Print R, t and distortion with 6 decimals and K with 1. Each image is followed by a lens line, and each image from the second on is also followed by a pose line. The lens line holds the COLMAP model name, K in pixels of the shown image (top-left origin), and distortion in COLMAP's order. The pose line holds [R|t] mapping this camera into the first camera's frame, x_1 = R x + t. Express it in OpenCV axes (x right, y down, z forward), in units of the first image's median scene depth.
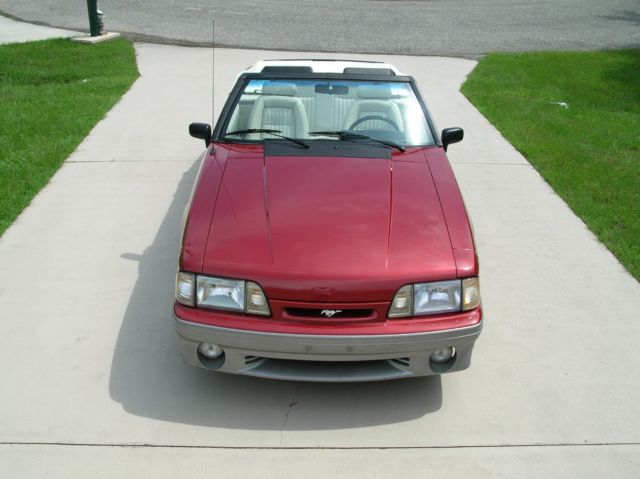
lens RADIAL K [[706.1, 0, 311.4], [0, 706.1, 237.8], [0, 0, 1]] dist [-0.205868, 0.231660]
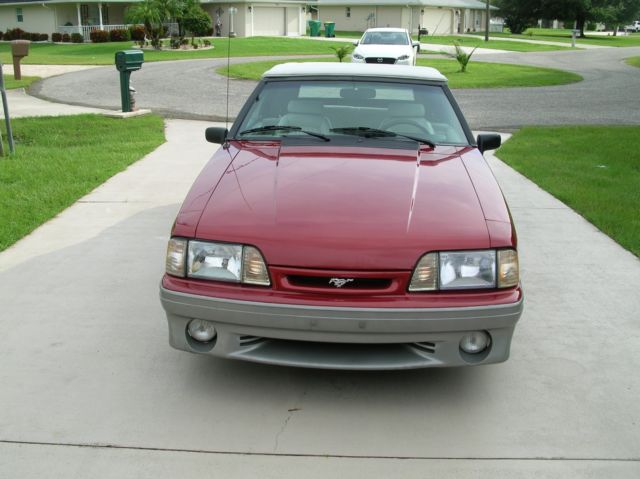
lens RADIAL K [[692.9, 0, 320.0], [0, 692.9, 239.5], [0, 0, 1]] dist [-0.099223, -0.038534]
pose [[0.998609, 0.027059, -0.045263, 0.037577], [-0.037305, 0.969139, -0.243678, 0.253097], [0.037272, 0.245027, 0.968799, 0.175032]]
